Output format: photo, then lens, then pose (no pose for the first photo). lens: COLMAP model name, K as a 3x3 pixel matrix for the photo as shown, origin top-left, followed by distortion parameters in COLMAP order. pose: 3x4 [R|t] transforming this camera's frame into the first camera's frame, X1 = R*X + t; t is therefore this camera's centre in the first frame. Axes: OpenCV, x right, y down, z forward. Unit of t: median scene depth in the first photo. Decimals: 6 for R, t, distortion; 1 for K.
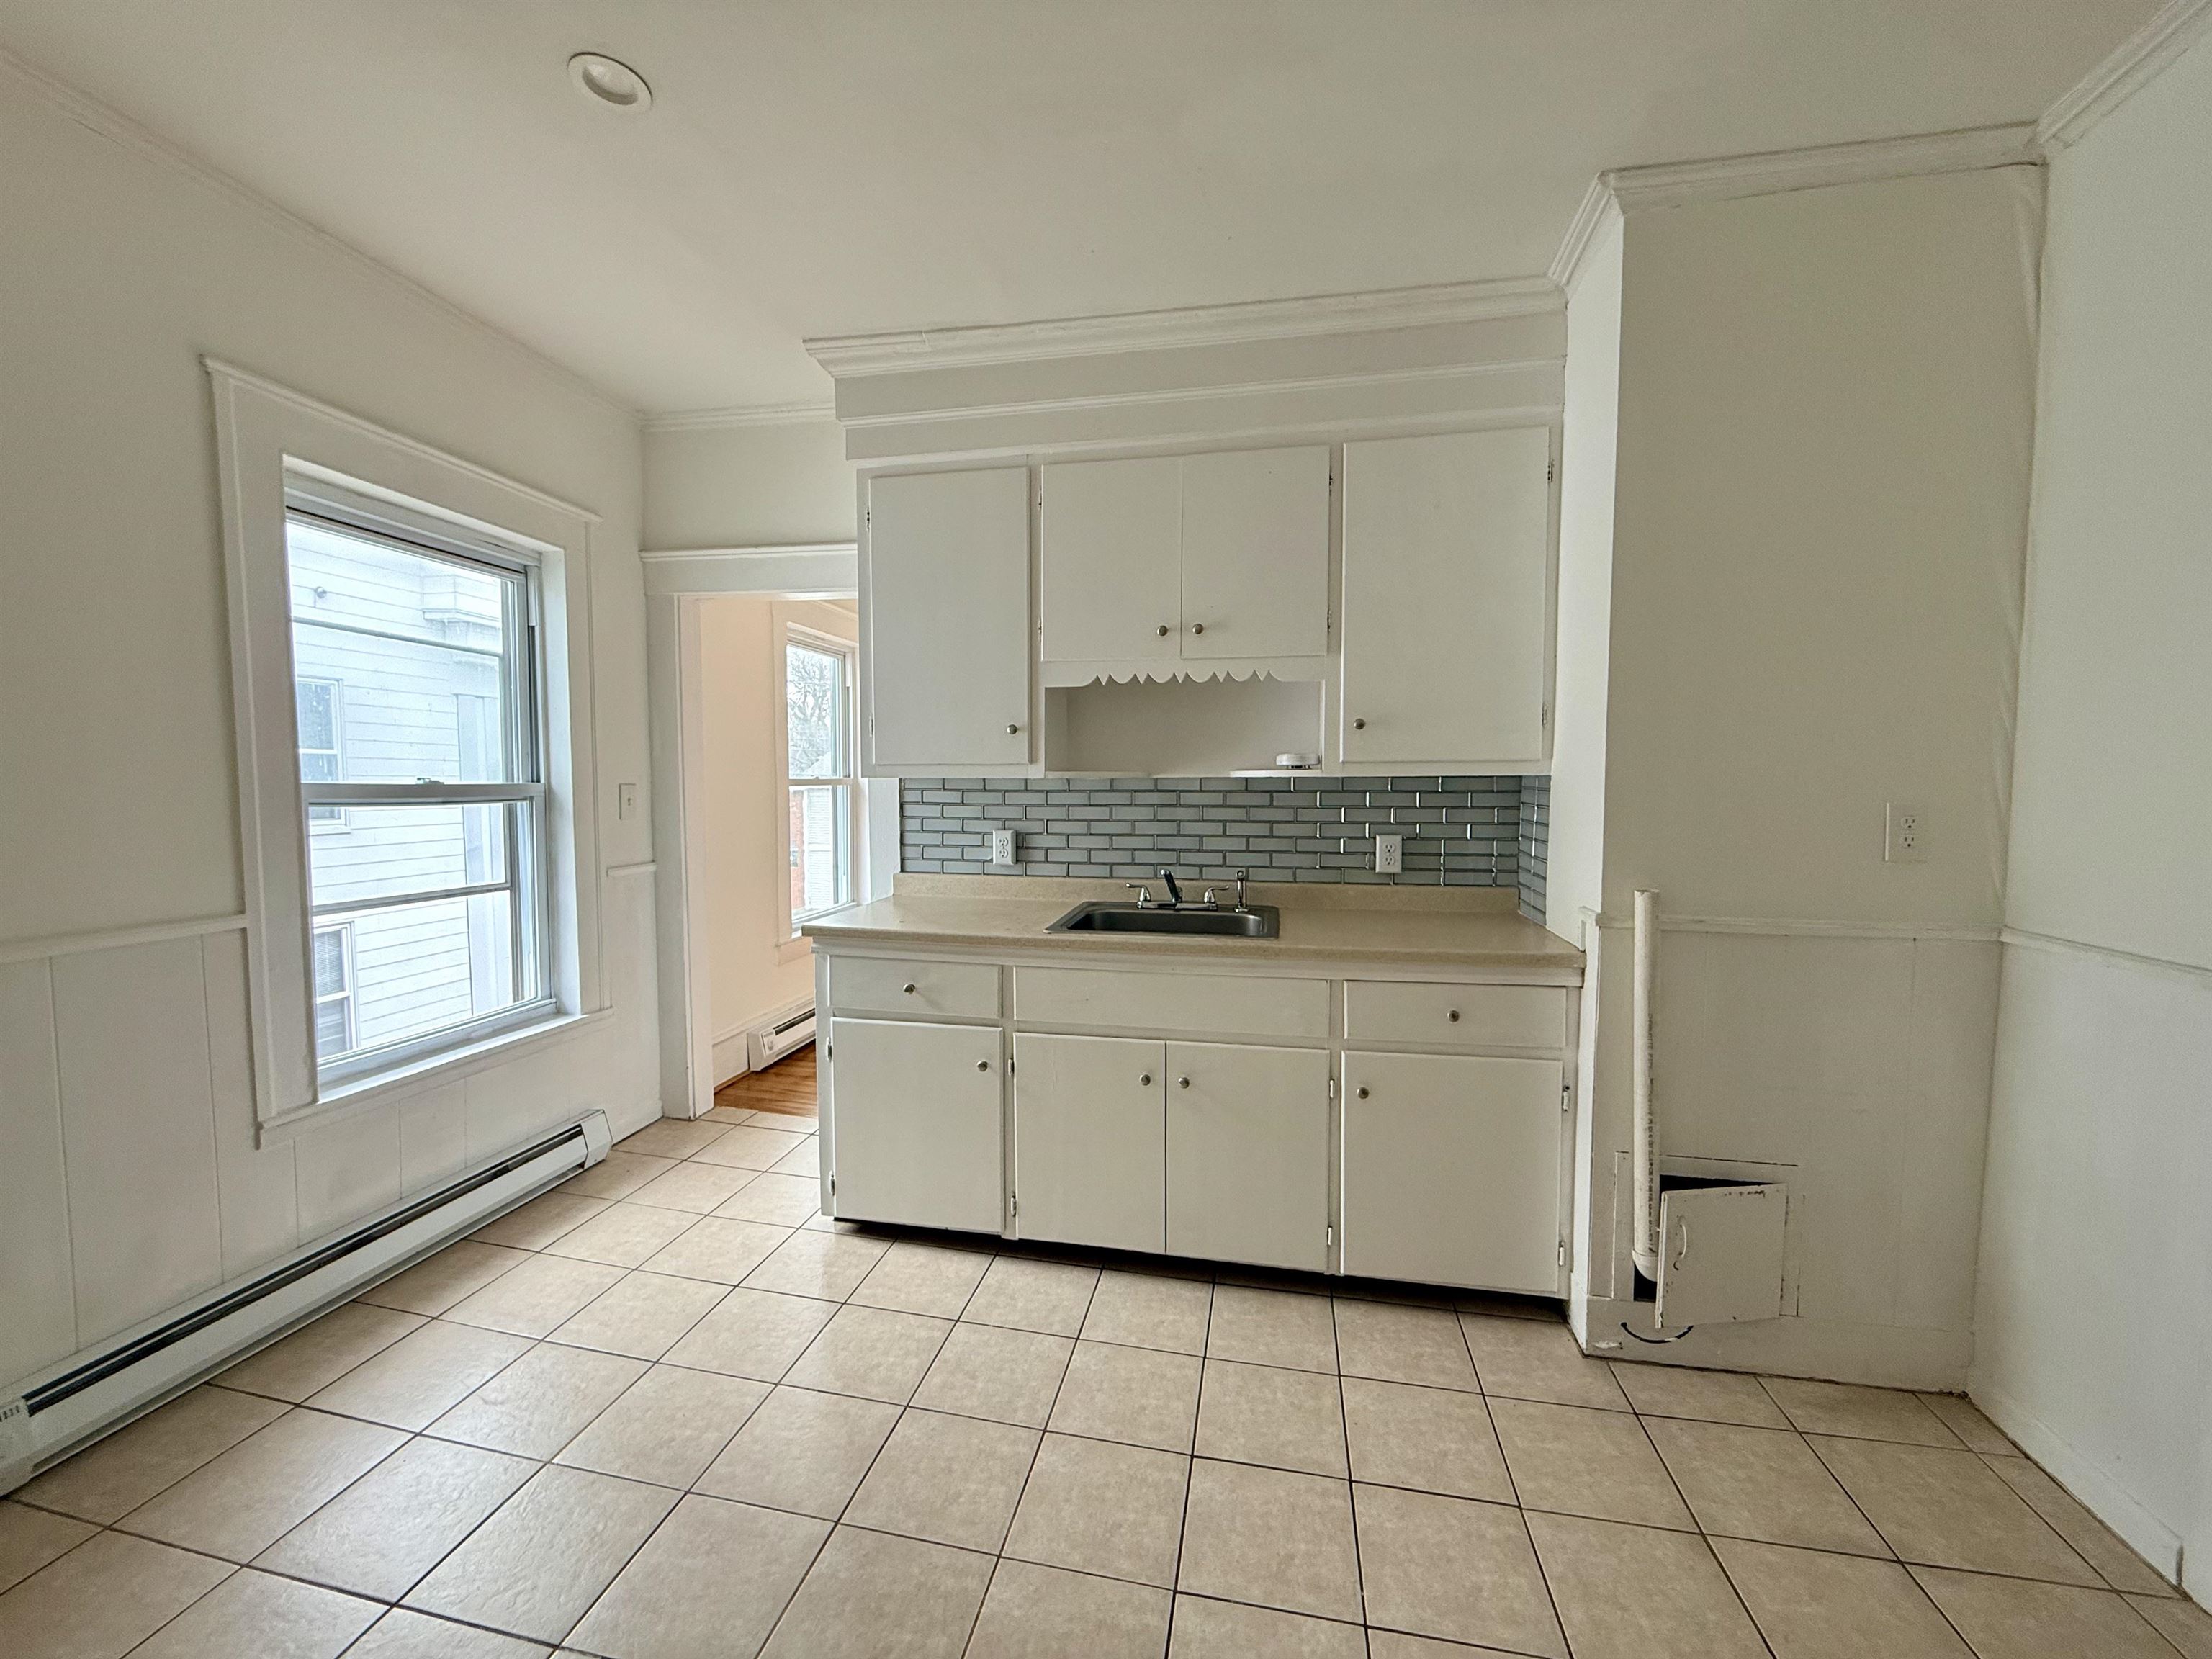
lens RADIAL K [[881.9, 0, 1096.7], [0, 881.9, 827.9], [0, 0, 1]] dist [-0.000408, 0.000074]
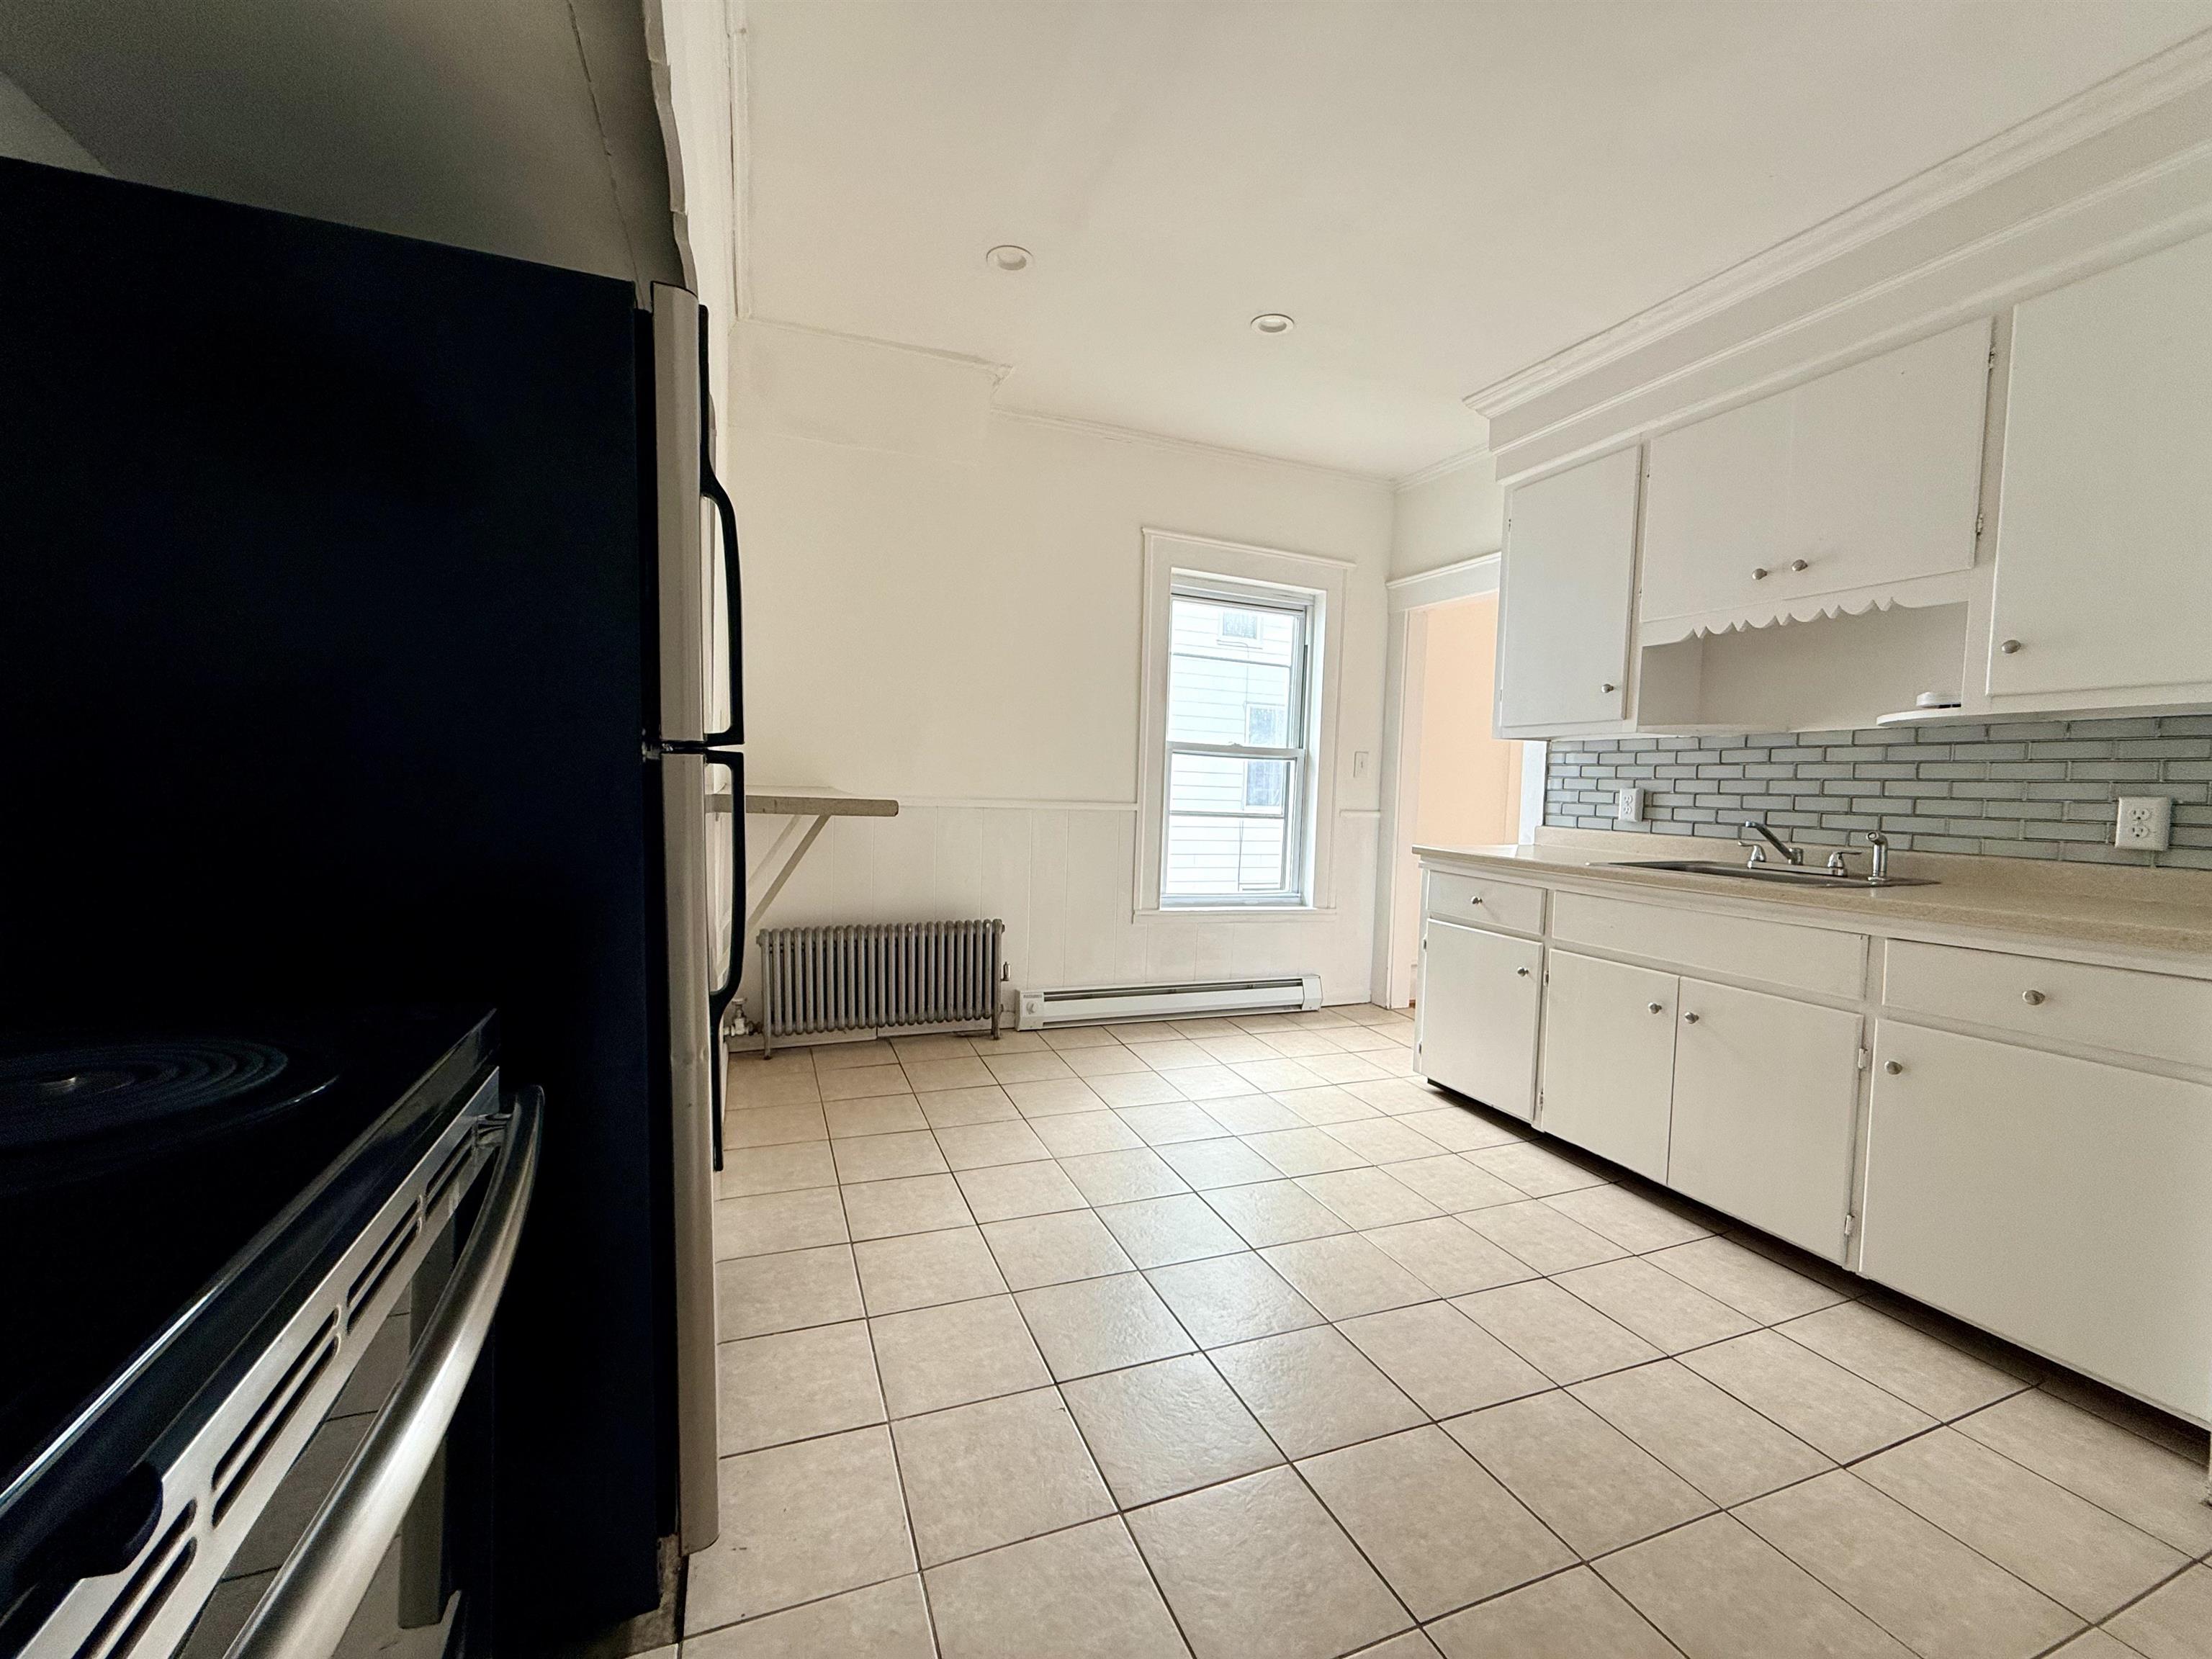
lens RADIAL K [[881.9, 0, 1096.7], [0, 881.9, 827.9], [0, 0, 1]] dist [-0.000408, 0.000074]
pose [[0.545700, 0.059143, -0.835891, 0.476516], [-0.080242, 0.996611, 0.018129, 0.090594], [0.834130, 0.057180, 0.548596, -0.119272]]
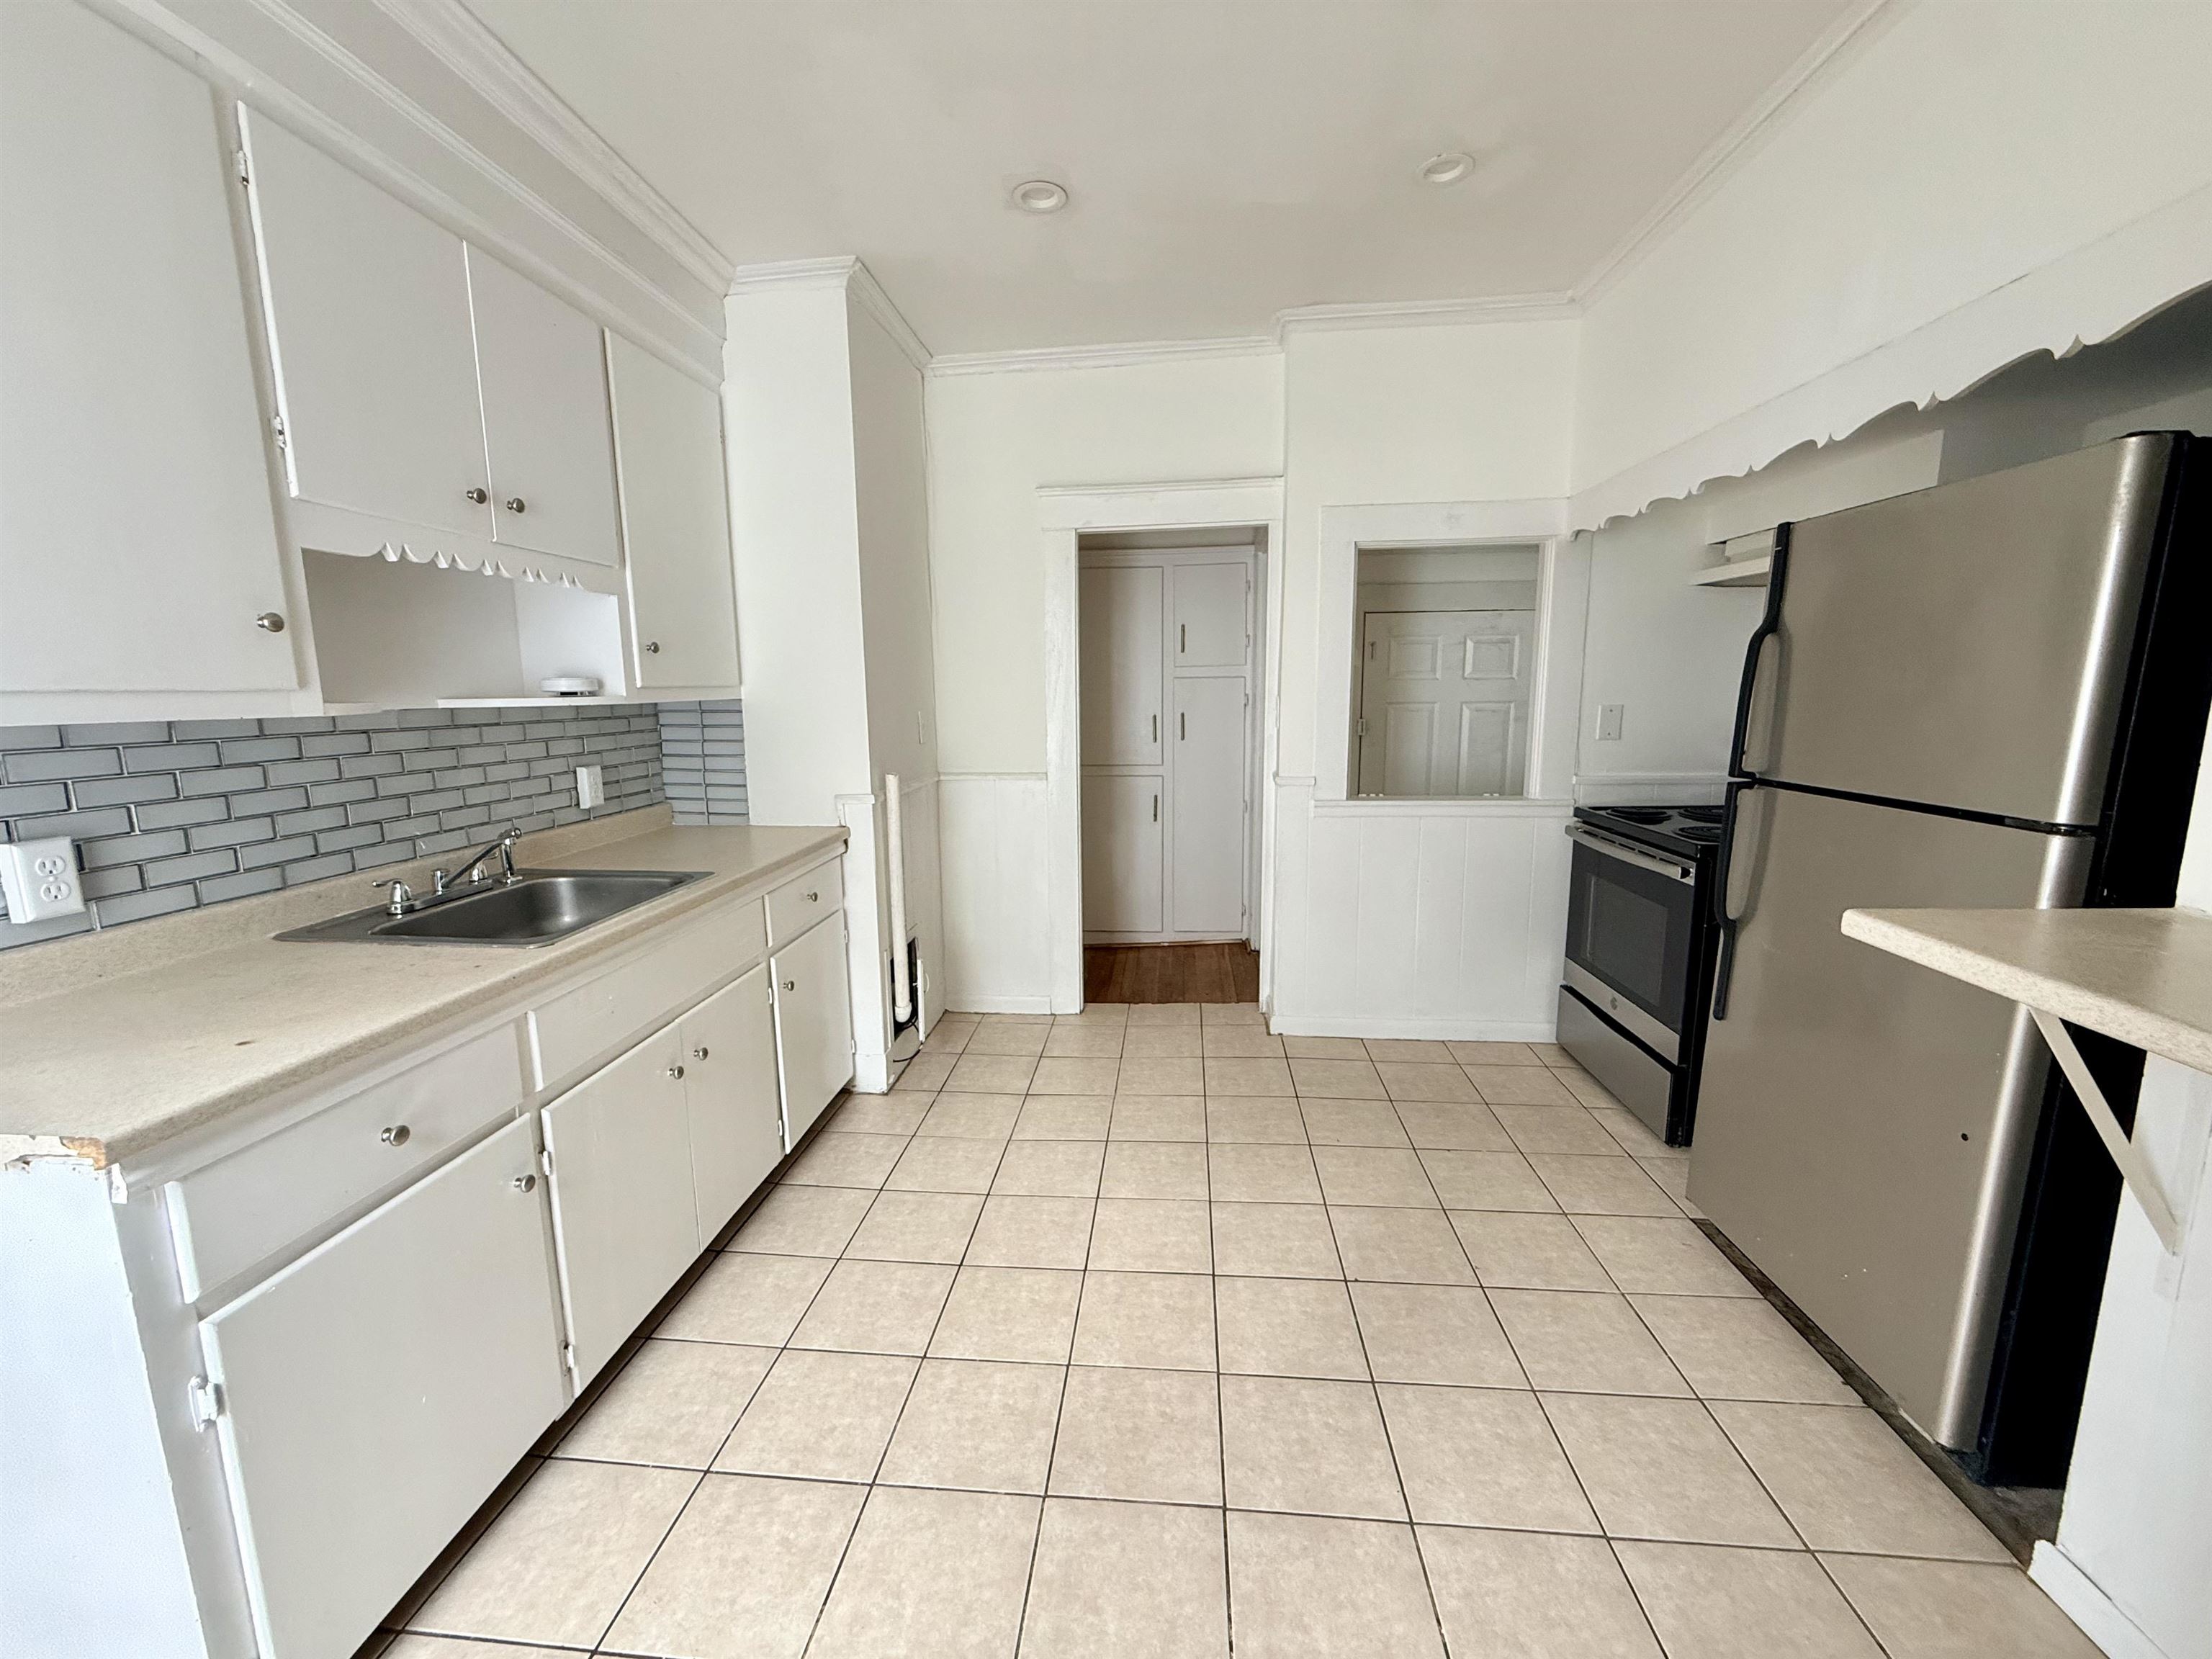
lens RADIAL K [[881.9, 0, 1096.7], [0, 881.9, 827.9], [0, 0, 1]] dist [-0.000408, 0.000074]
pose [[-0.104369, -0.154369, 0.982485, -0.657940], [0.069153, 0.984363, 0.162010, -0.042565], [-0.992132, 0.084850, -0.092062, 0.568782]]
